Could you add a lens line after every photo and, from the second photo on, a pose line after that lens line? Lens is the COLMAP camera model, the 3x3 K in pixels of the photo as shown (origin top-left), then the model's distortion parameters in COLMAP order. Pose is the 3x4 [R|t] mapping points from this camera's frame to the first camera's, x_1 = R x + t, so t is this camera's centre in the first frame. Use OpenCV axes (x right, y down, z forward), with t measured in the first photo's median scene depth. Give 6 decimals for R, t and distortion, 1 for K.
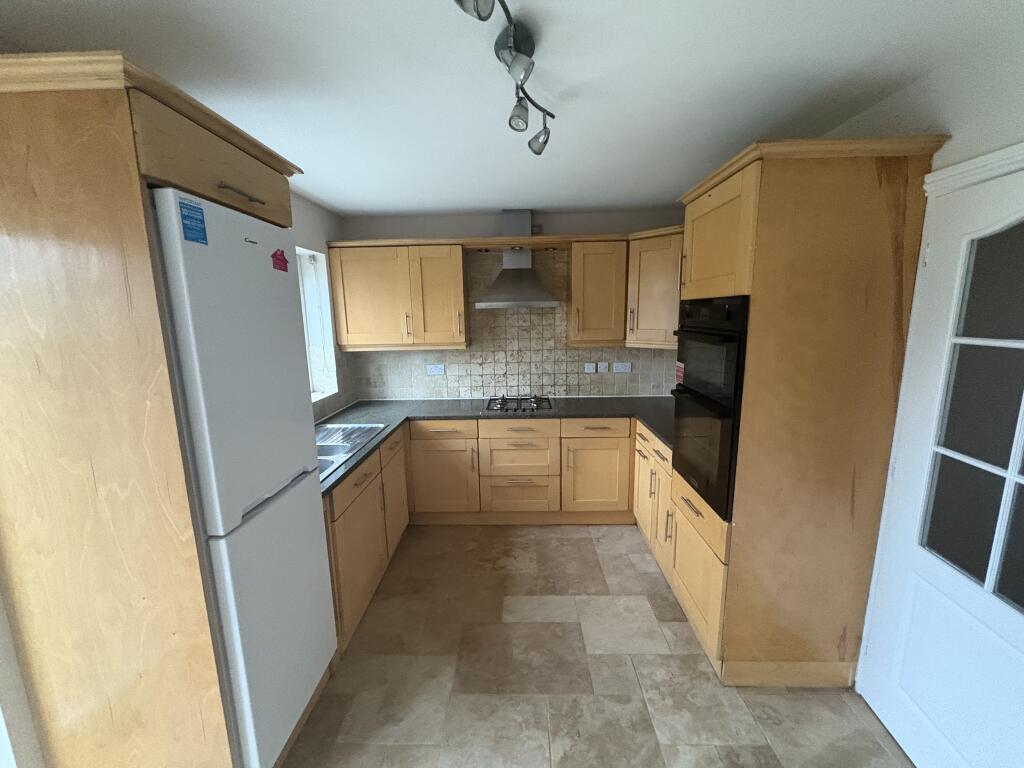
lens RADIAL K [[406.4, 0, 511.3], [0, 406.4, 384.1], [0, 0, 1]] dist [-0.002571, -0.000352]
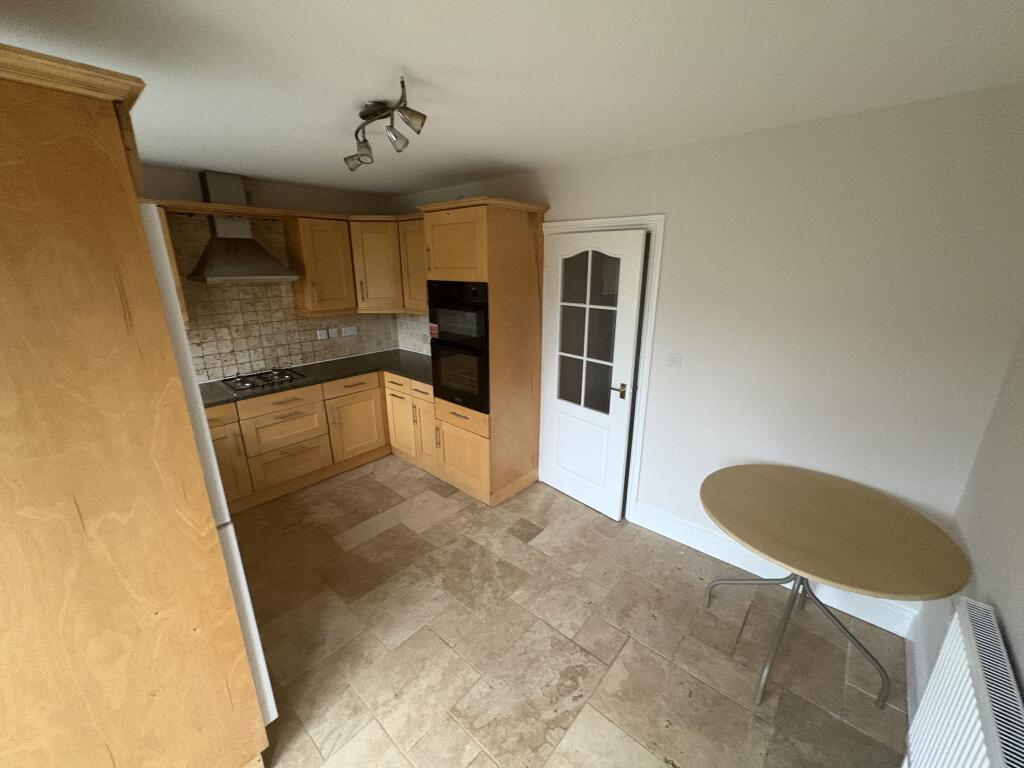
lens RADIAL K [[406.4, 0, 514.1], [0, 406.4, 384.4], [0, 0, 1]] dist [-0.002571, -0.000352]
pose [[0.639209, -0.202997, 0.741758, -0.391076], [0.119138, 0.979027, 0.165263, -0.034811], [-0.759749, -0.017266, 0.649987, -0.127065]]
